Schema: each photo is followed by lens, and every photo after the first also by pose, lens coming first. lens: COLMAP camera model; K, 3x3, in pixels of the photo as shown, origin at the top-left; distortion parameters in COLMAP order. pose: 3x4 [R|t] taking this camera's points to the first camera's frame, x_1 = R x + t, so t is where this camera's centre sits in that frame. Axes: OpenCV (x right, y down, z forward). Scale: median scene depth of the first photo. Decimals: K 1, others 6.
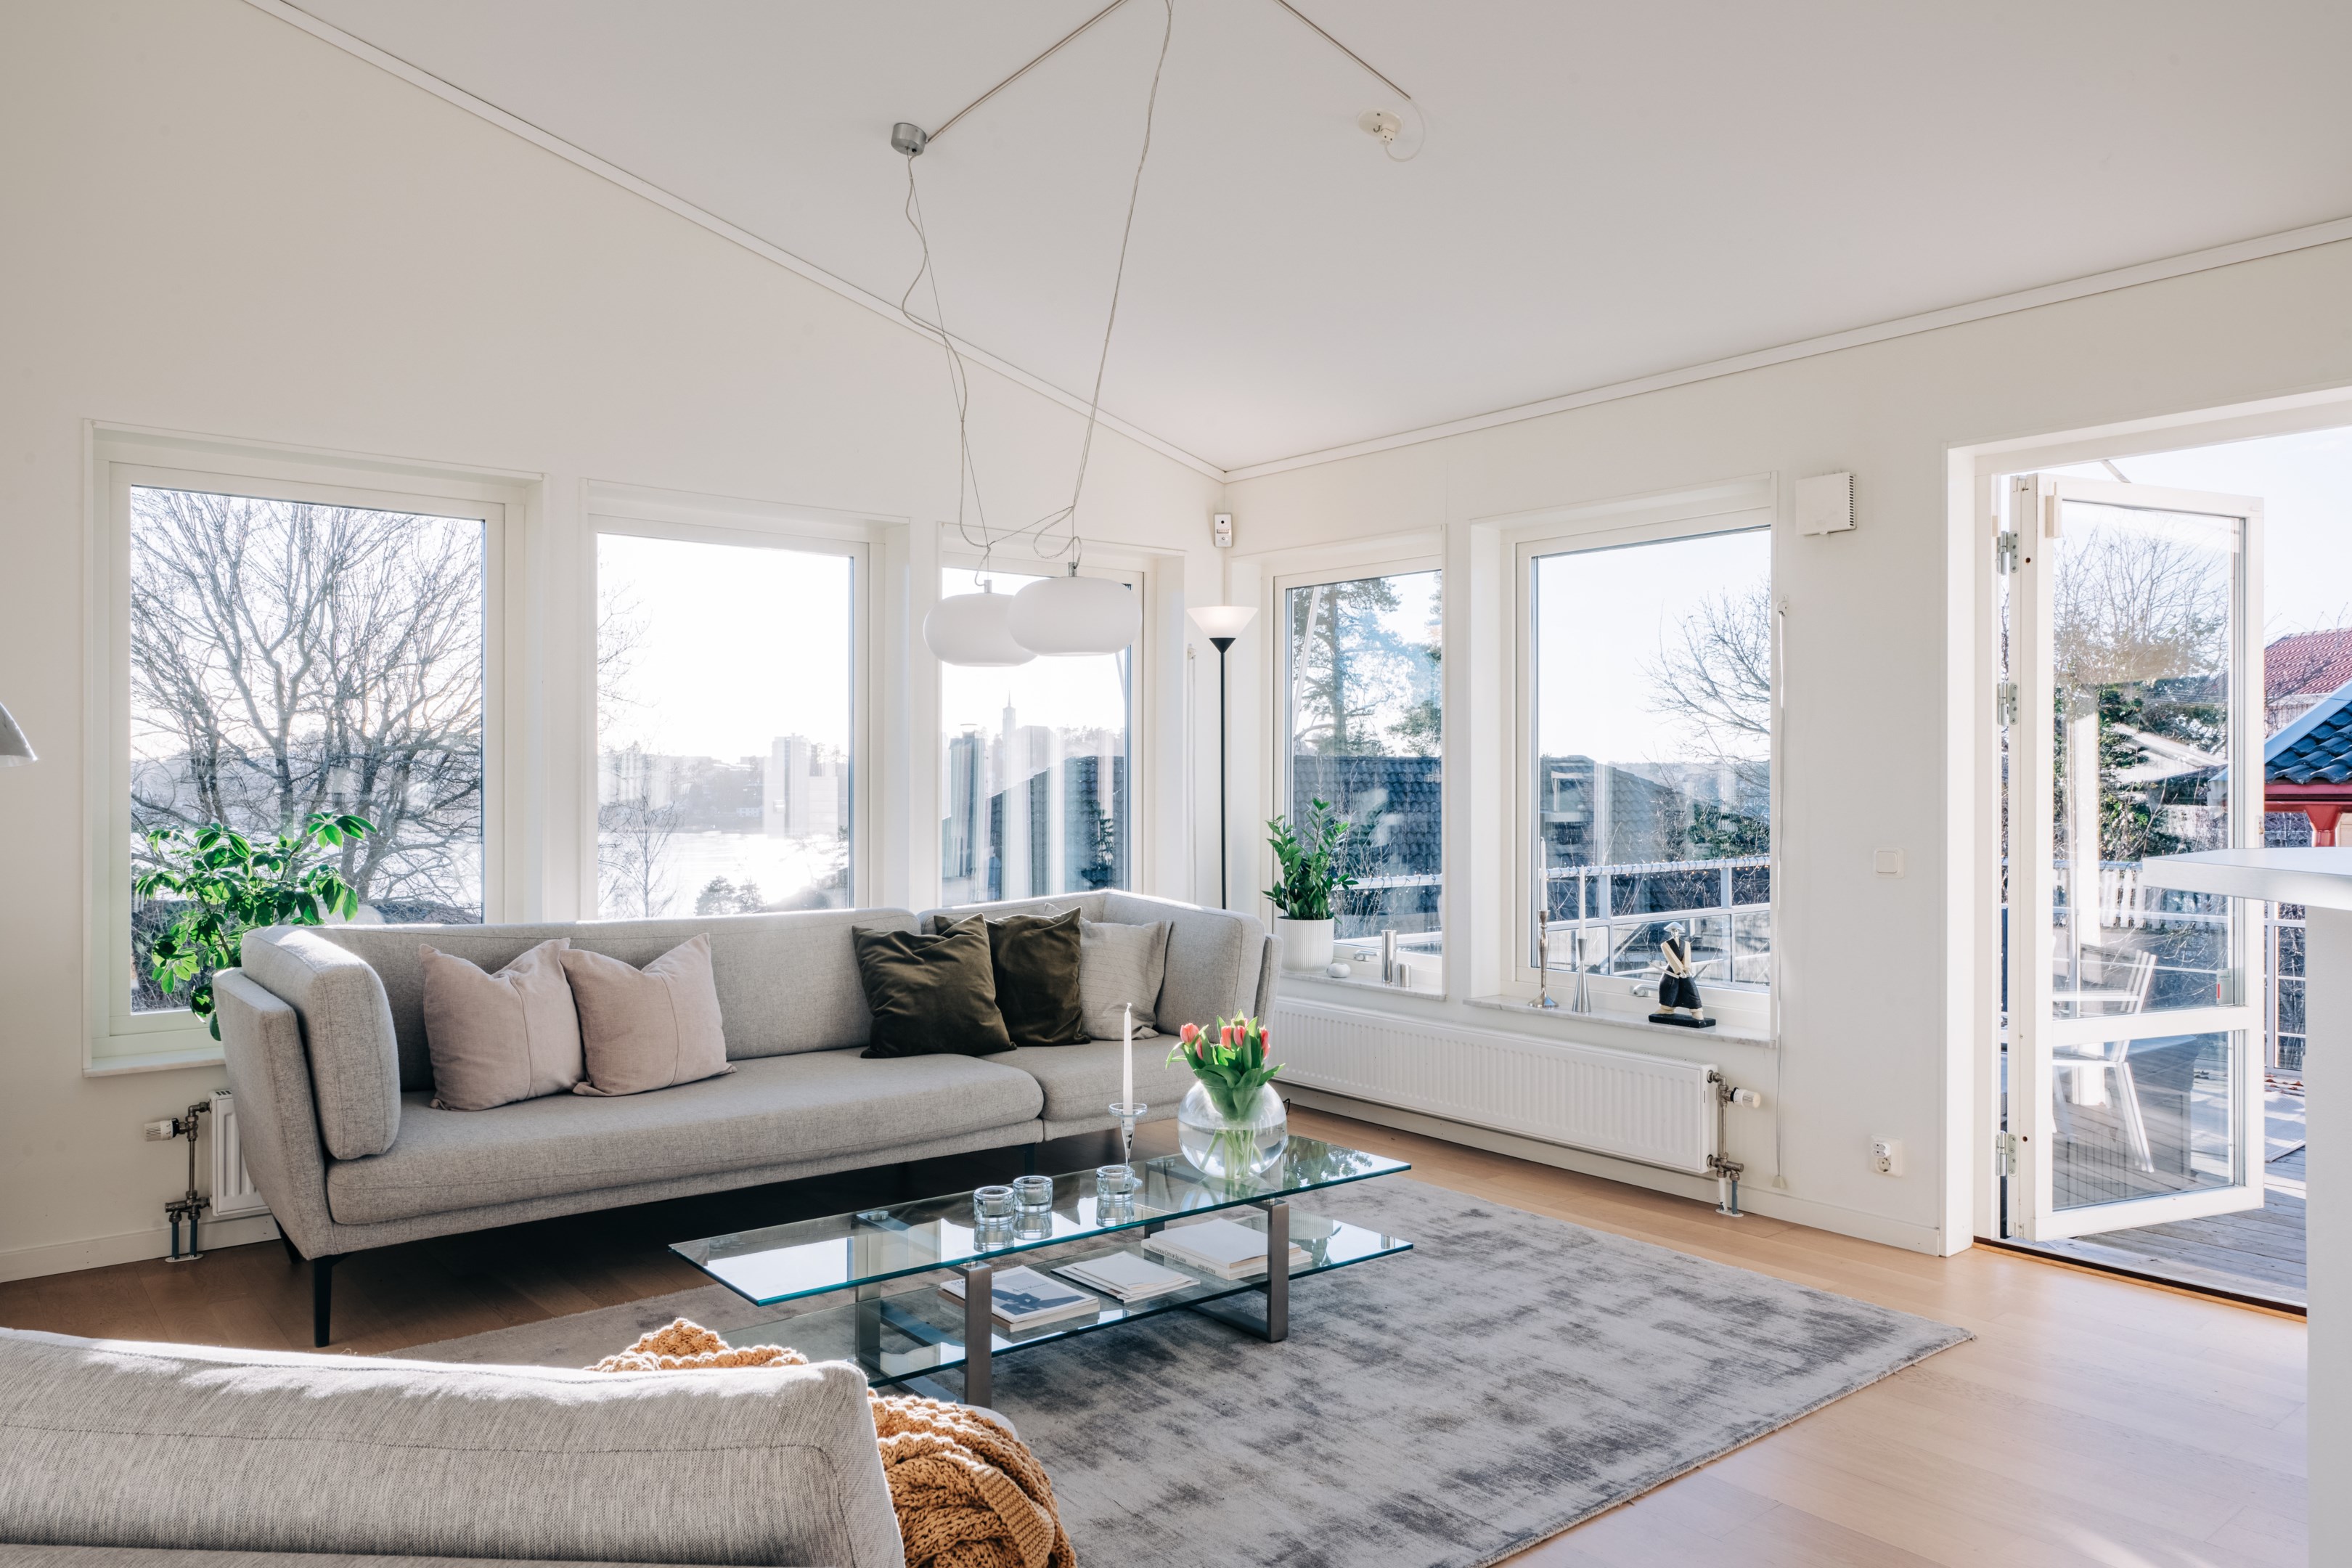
lens RADIAL K [[1565.7, 0, 1165.0], [0, 1565.7, 774.5], [0, 0, 1]] dist [-0.004600, -0.001186]
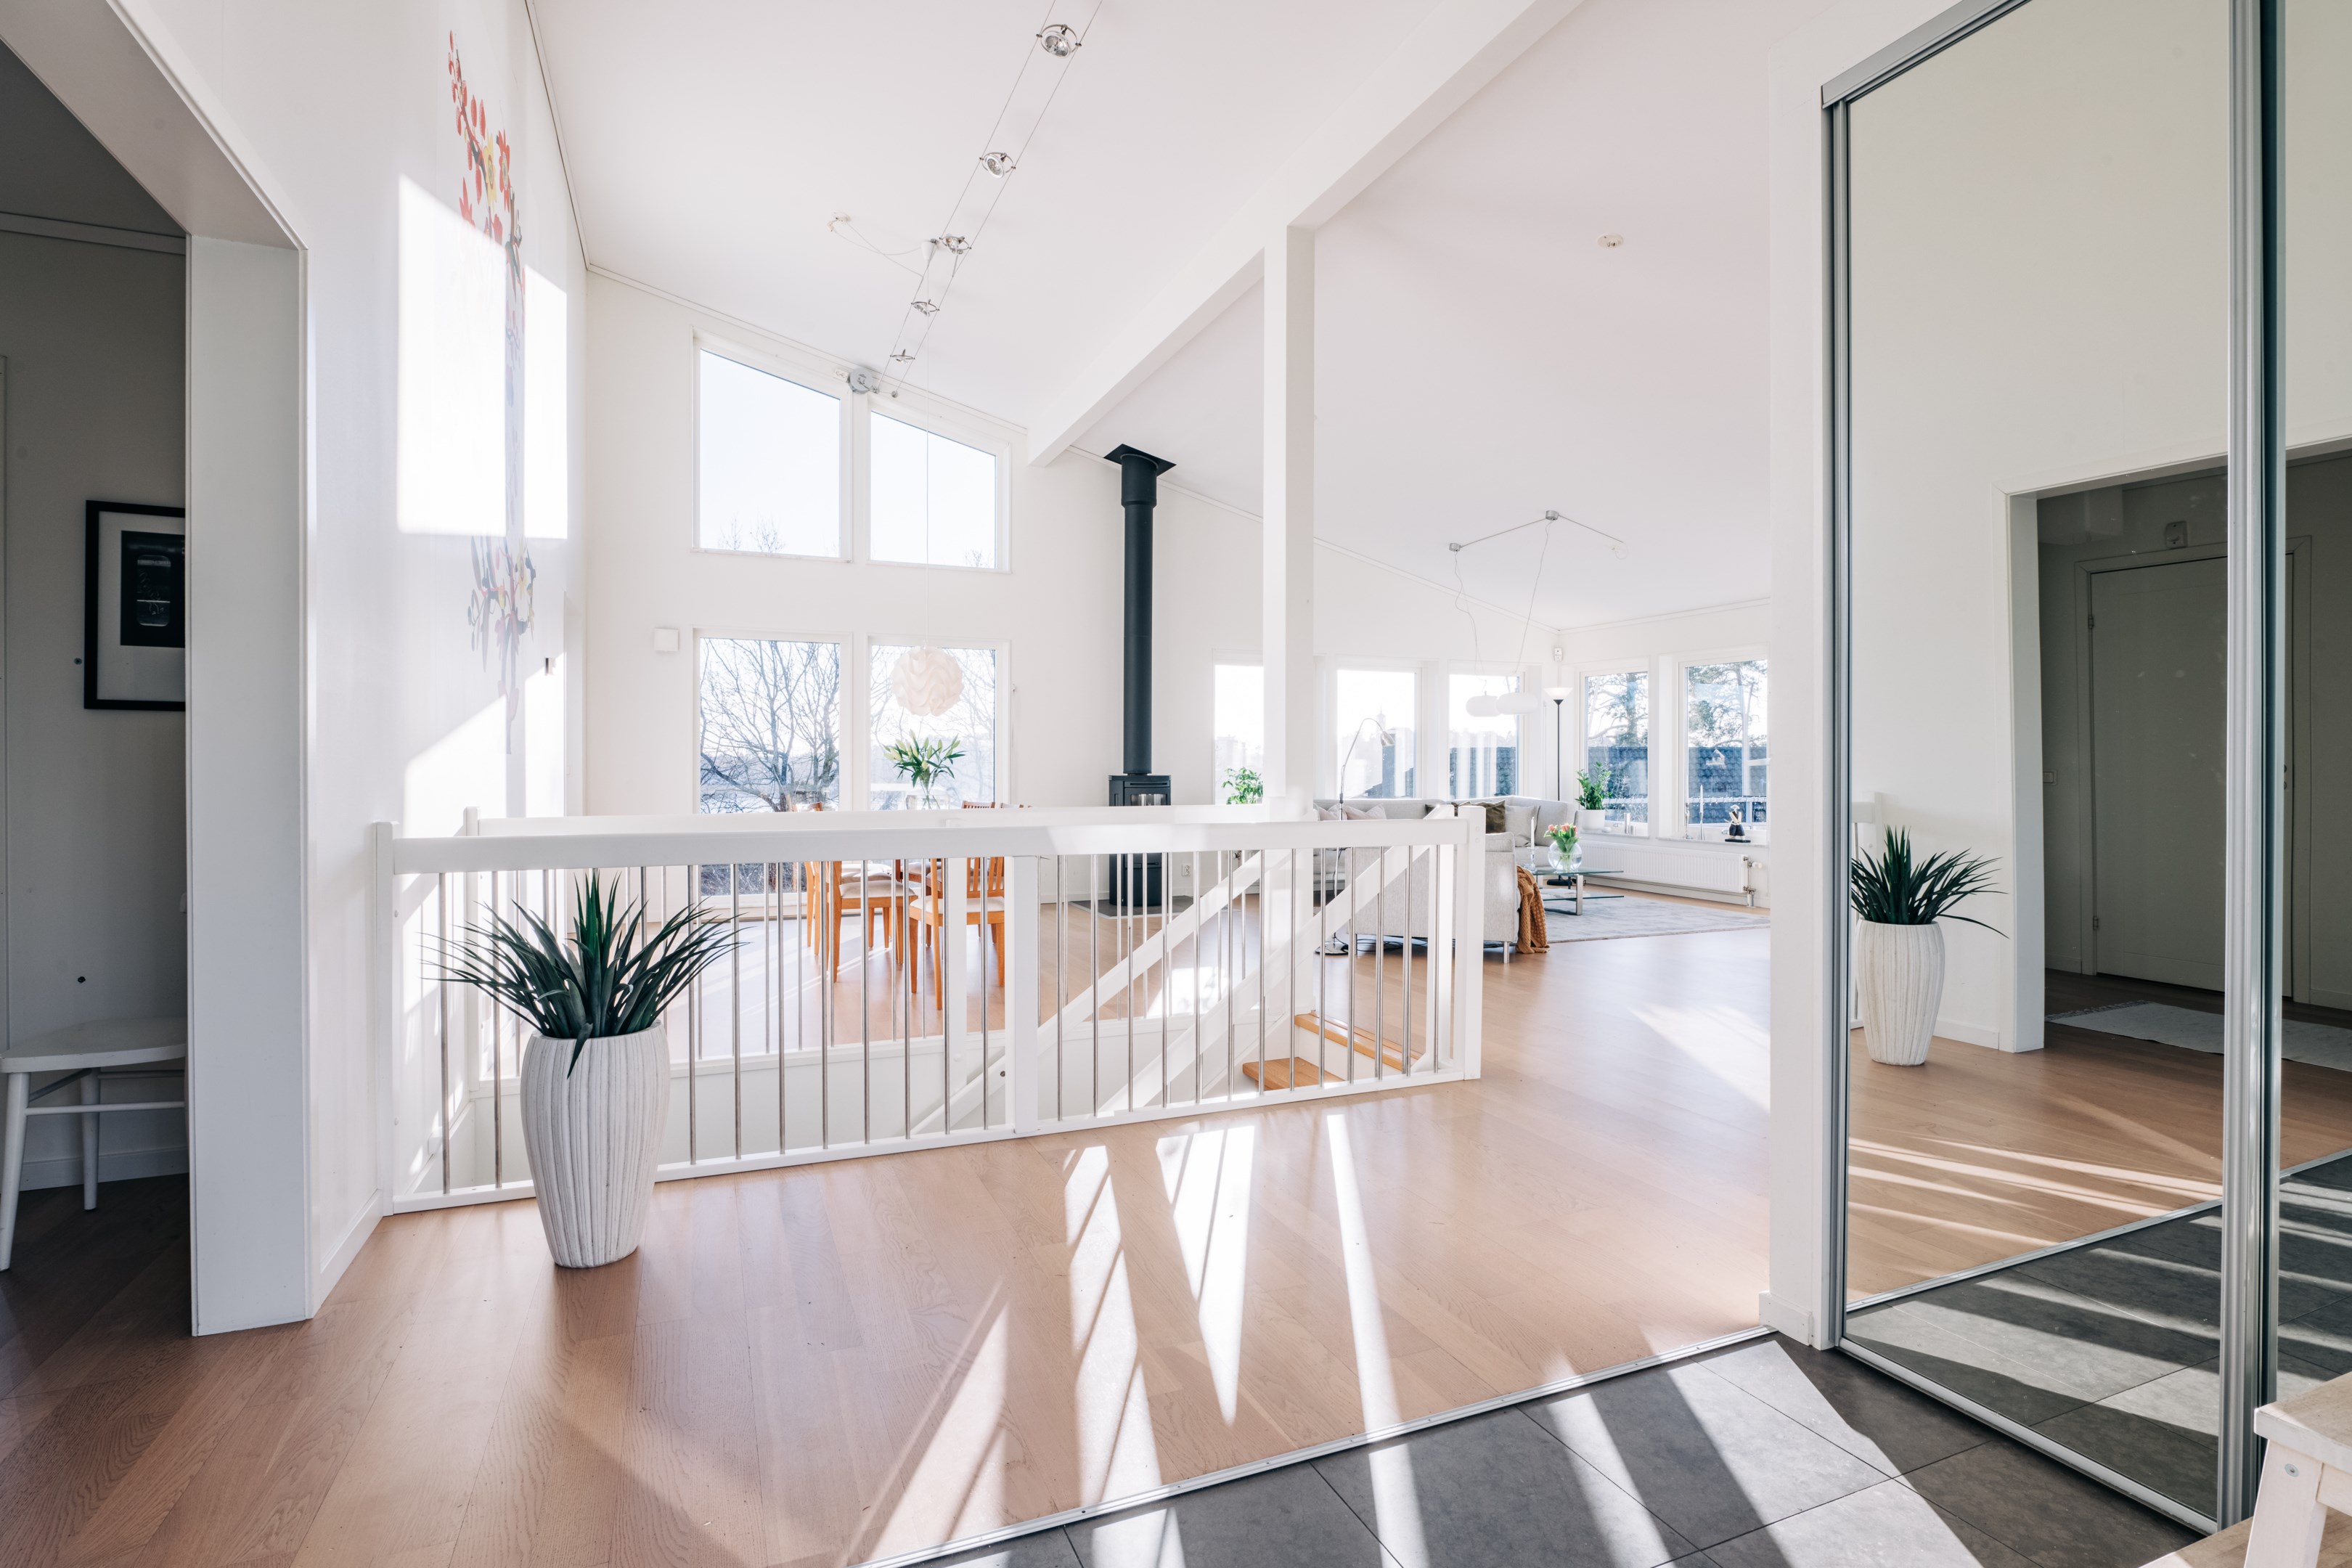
lens RADIAL K [[1122.2, 0, 1180.5], [0, 1122.2, 771.8], [0, 0, 1]] dist [-0.001273, -0.000029]
pose [[0.962120, 0.001037, -0.272625, -0.059715], [0.001218, 0.999966, 0.008103, 0.017536], [0.272625, -0.008128, 0.962086, -0.979300]]
